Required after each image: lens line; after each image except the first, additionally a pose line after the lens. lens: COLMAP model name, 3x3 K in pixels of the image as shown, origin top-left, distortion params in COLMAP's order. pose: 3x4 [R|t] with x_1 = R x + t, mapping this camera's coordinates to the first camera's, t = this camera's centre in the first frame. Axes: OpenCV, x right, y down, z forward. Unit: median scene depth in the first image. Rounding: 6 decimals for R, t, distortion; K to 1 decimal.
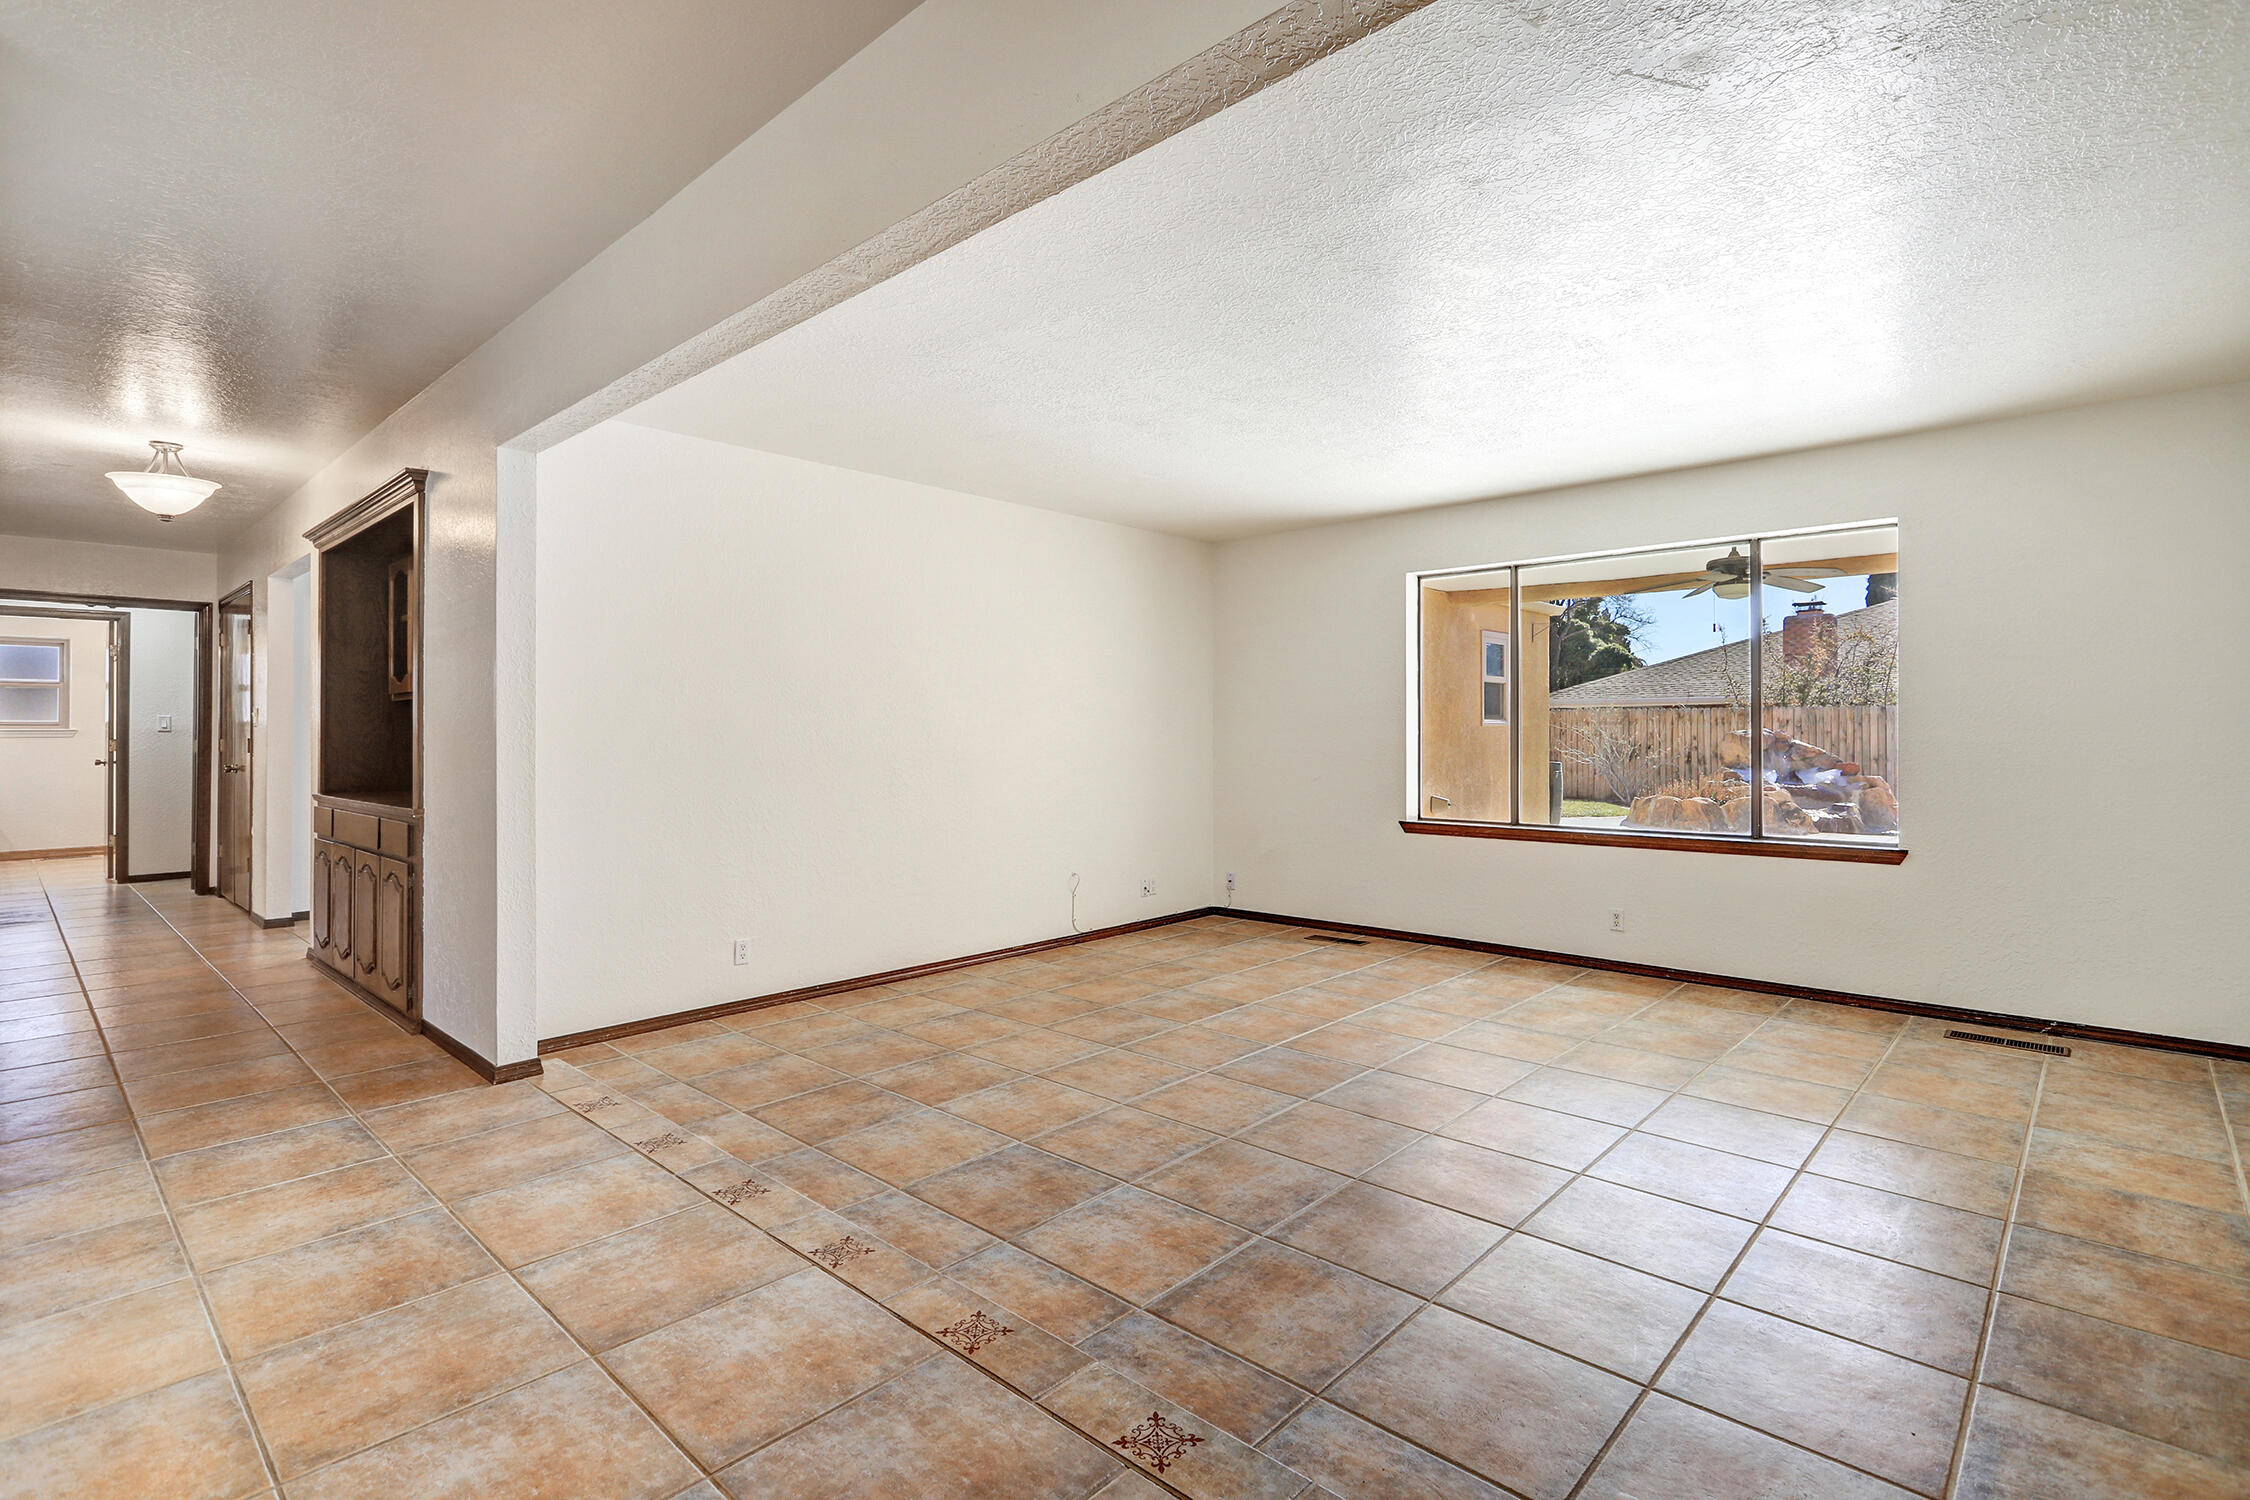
lens RADIAL K [[1062.9, 0, 1118.3], [0, 1062.9, 739.2], [0, 0, 1]] dist [-0.001630, -0.001704]
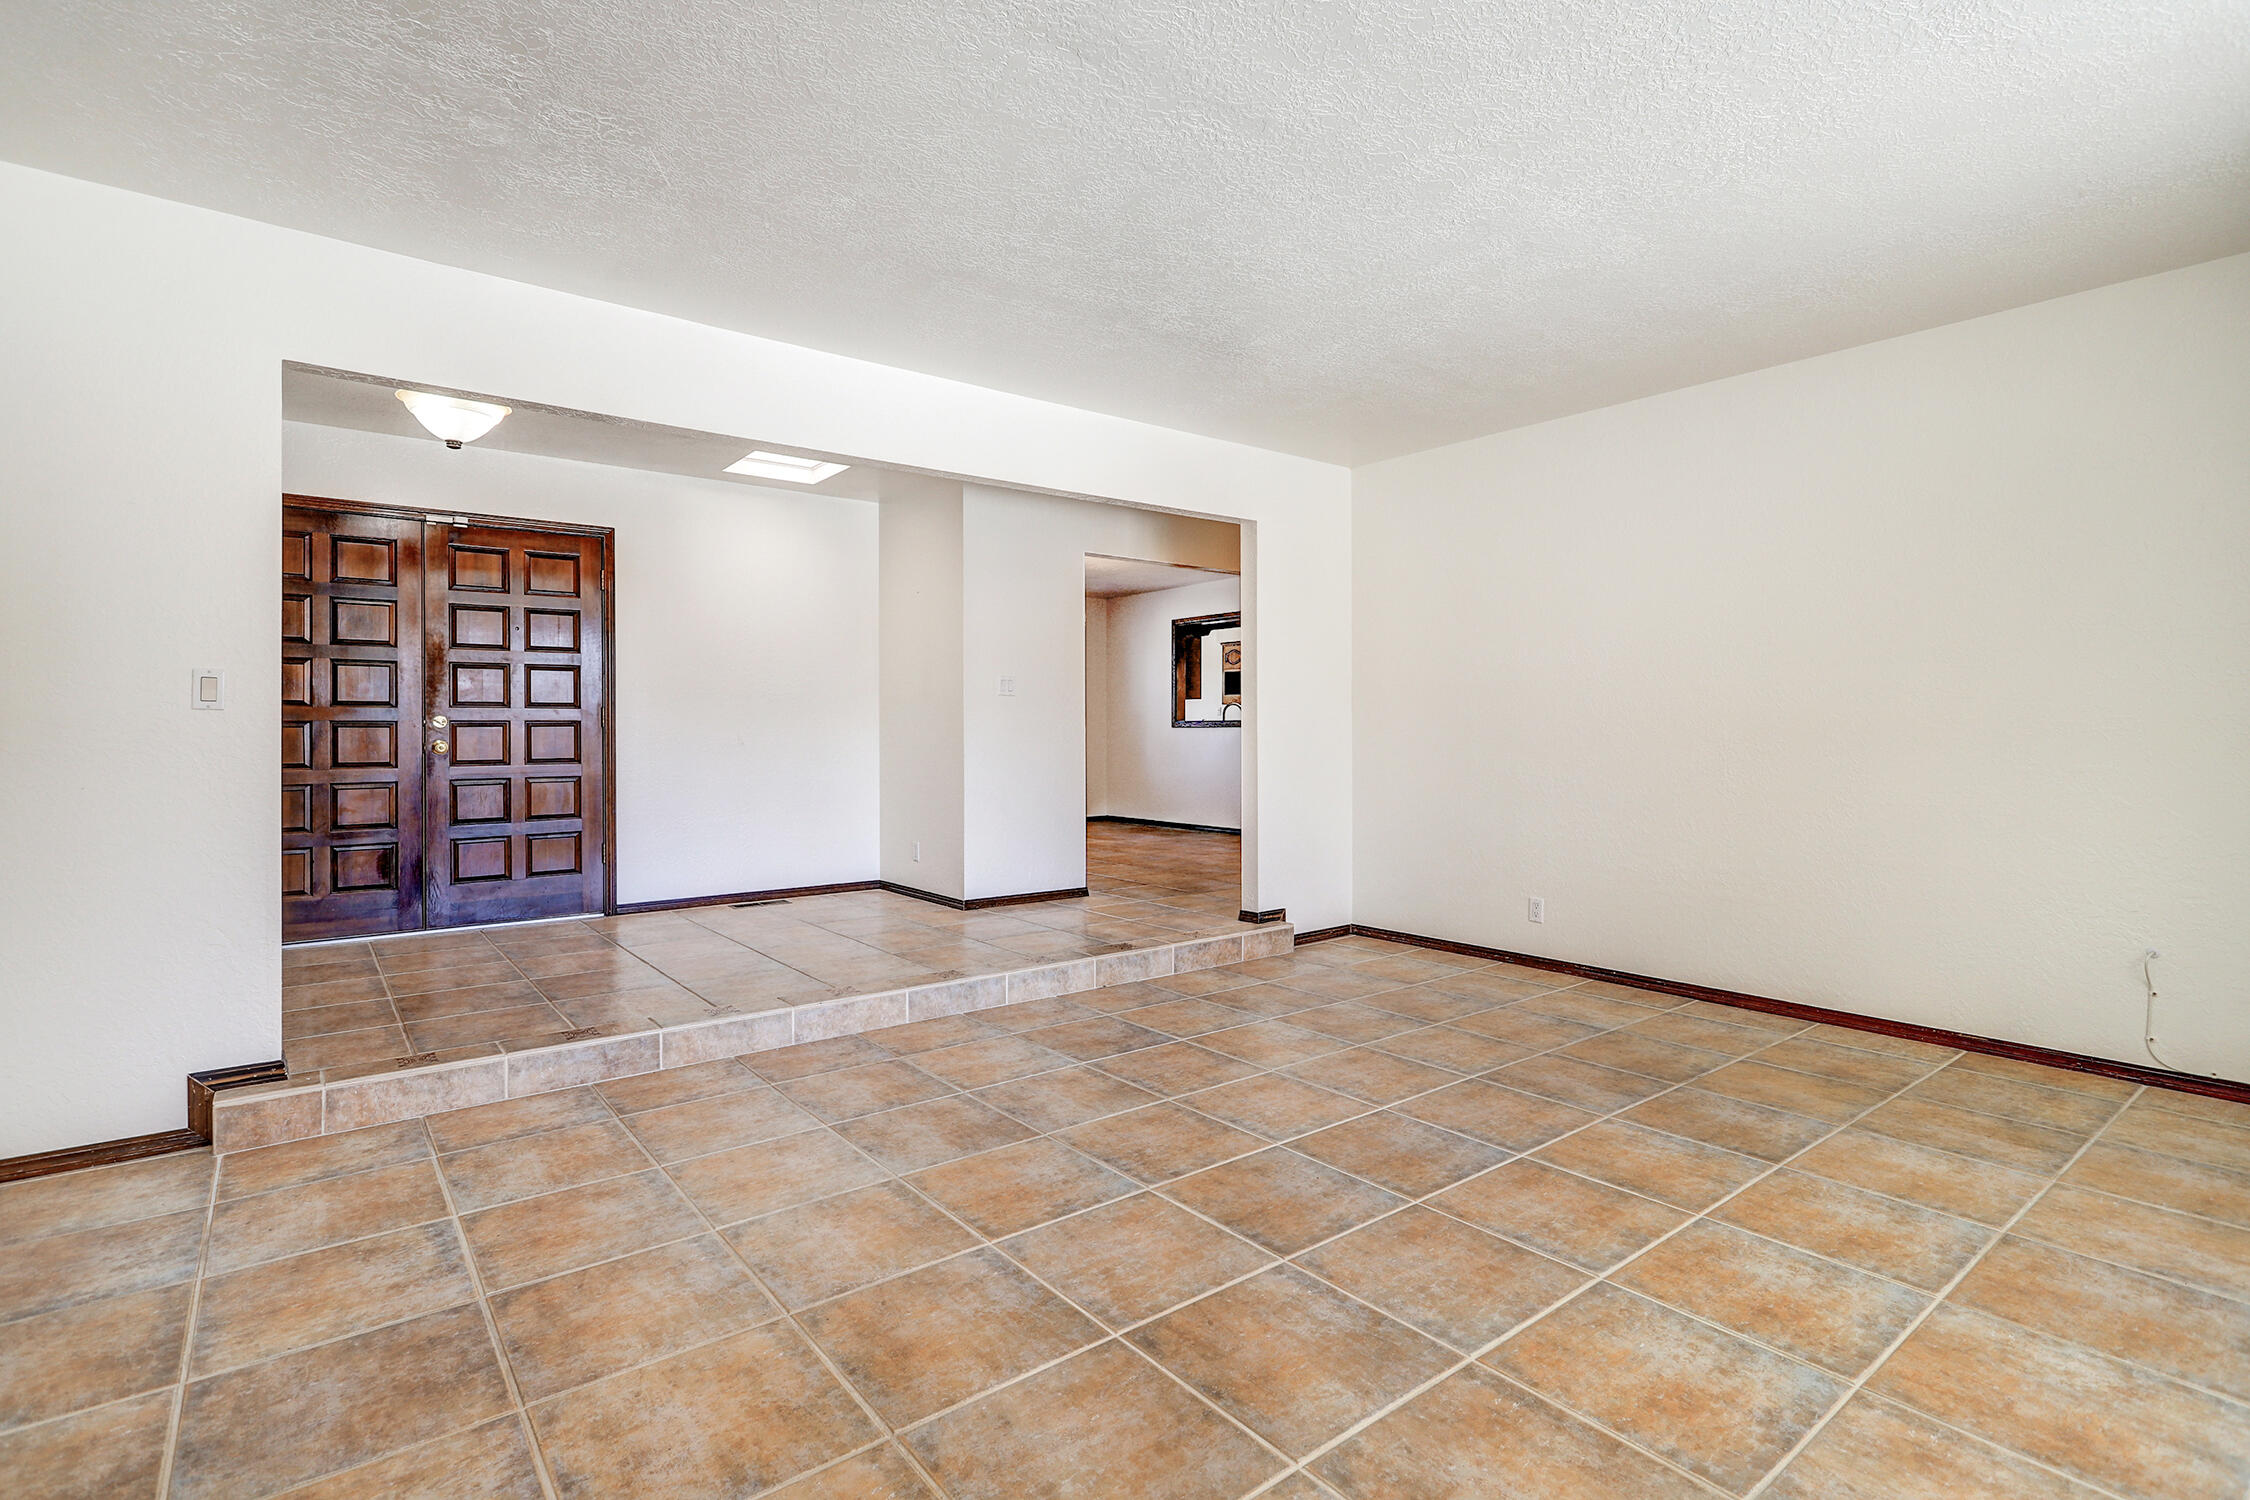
lens RADIAL K [[1062.9, 0, 1120.8], [0, 1062.9, 737.2], [0, 0, 1]] dist [-0.001630, -0.001704]
pose [[-0.153233, 0.010418, -0.988135, 1.138013], [-0.000468, 0.999944, 0.010615, 0.029806], [0.988190, 0.002089, -0.153219, 1.165069]]
